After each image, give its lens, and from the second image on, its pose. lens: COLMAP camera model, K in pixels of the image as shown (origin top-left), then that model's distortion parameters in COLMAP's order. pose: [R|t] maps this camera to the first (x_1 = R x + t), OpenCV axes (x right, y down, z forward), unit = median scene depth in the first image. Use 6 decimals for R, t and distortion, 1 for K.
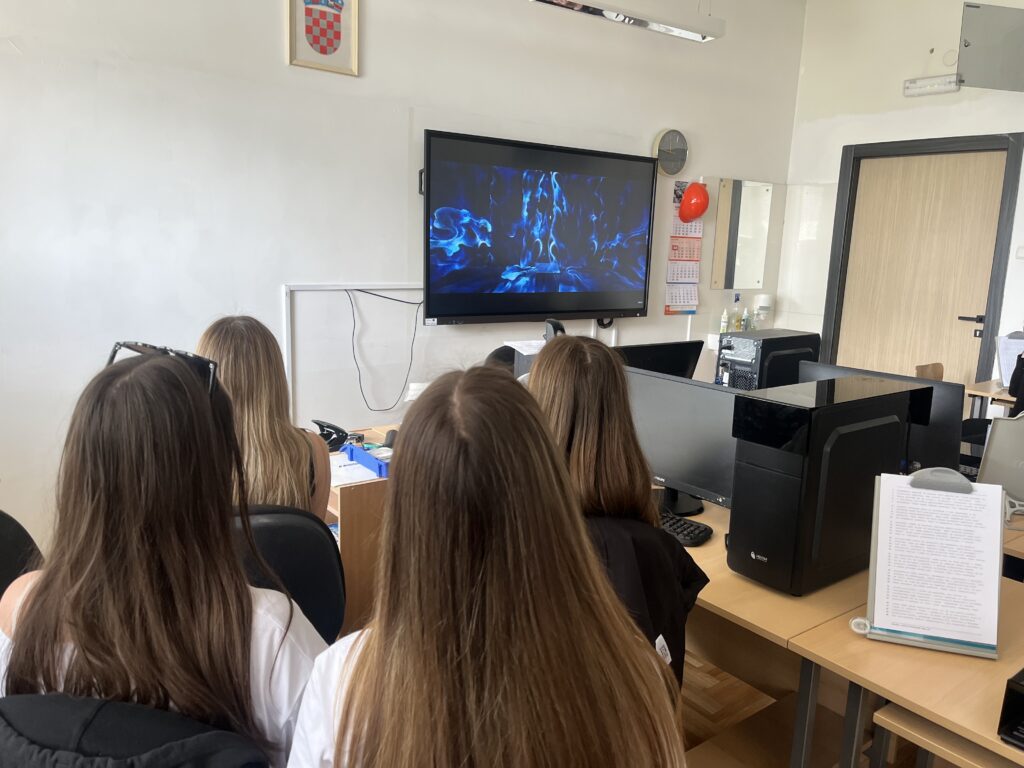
lens RADIAL K [[792.9, 0, 512.0], [0, 792.9, 384.0], [0, 0, 1]] dist [0.103234, -0.111885]
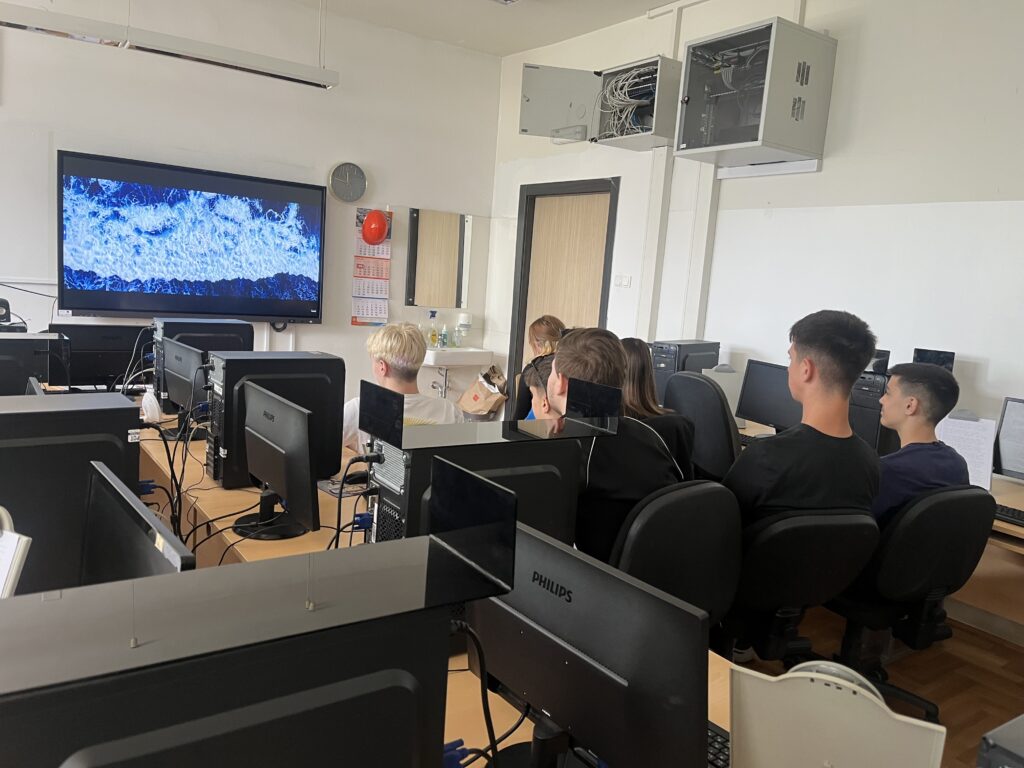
lens RADIAL K [[792.9, 0, 512.0], [0, 792.9, 384.0], [0, 0, 1]] dist [0.103234, -0.111885]
pose [[0.998011, 0.043833, -0.045302, 0.478904], [-0.045960, 0.997836, -0.047030, 0.039812], [0.043143, 0.049019, 0.997866, -0.113200]]
